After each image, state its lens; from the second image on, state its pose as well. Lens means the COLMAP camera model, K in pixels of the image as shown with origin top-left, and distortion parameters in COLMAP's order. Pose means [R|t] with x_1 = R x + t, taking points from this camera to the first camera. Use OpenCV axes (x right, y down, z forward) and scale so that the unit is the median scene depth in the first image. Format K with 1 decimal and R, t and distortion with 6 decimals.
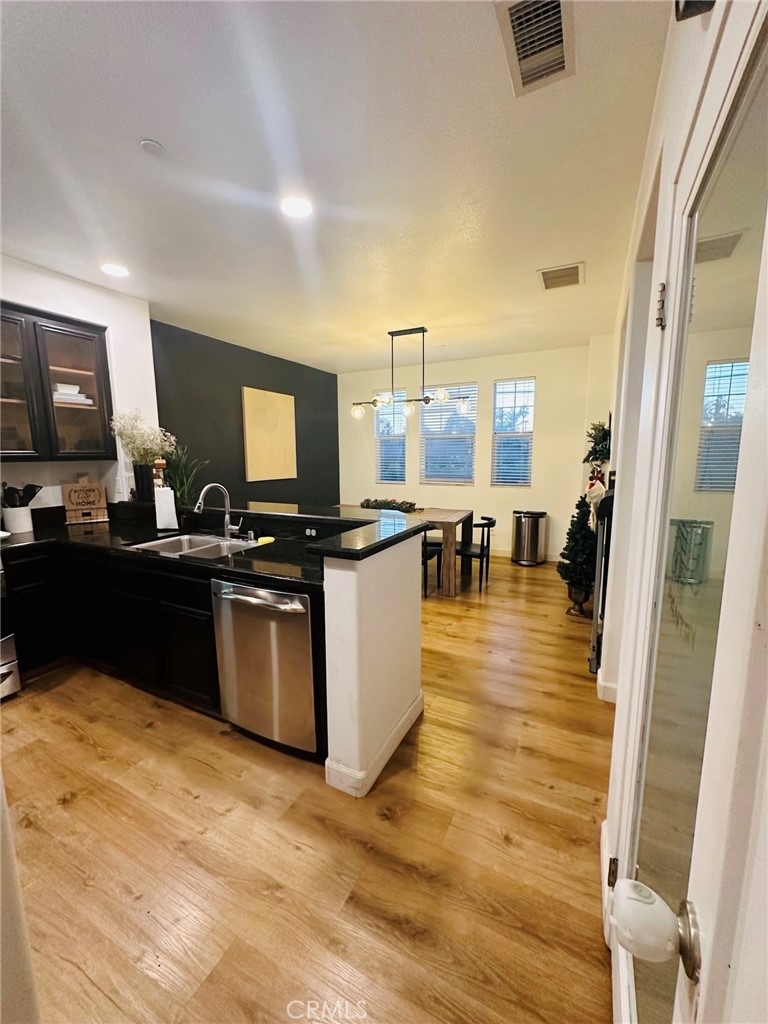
lens RADIAL K [[404.3, 0, 388.1], [0, 404.3, 512.3], [0, 0, 1]] dist [-0.009327, -0.000205]
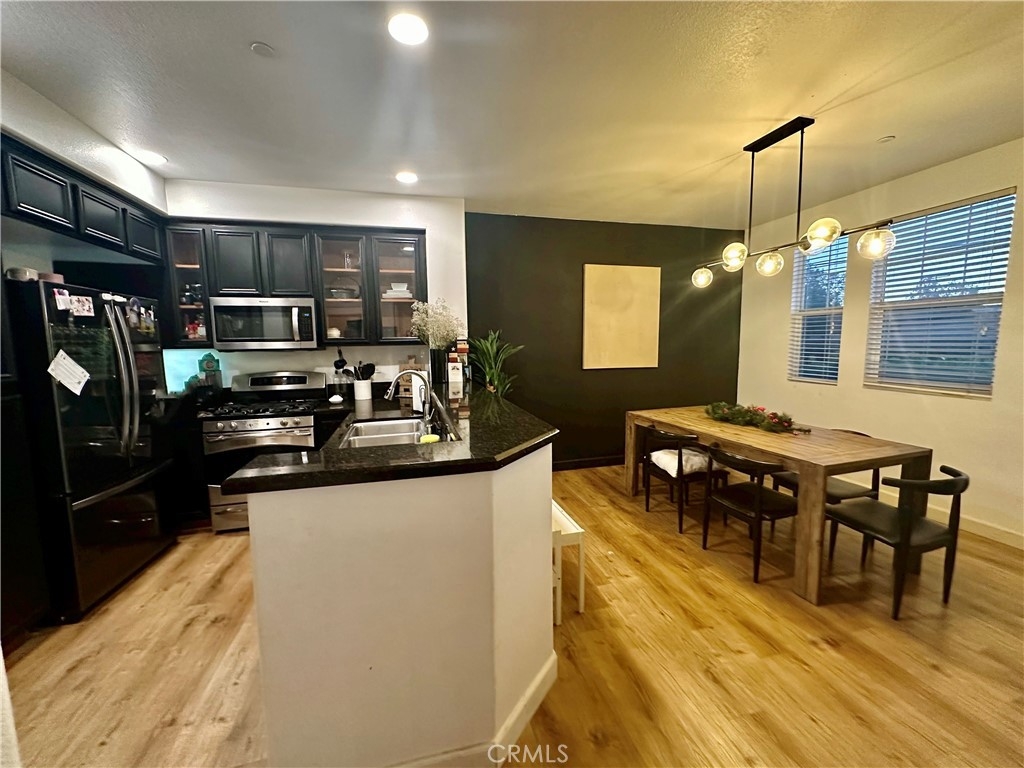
lens RADIAL K [[404.3, 0, 510.7], [0, 404.3, 386.9], [0, 0, 1]] dist [-0.009327, -0.000205]
pose [[0.660388, 0.084069, -0.746204, 0.317651], [-0.098876, 0.994796, 0.024571, -0.057858], [0.744387, 0.057556, 0.665264, 0.389888]]
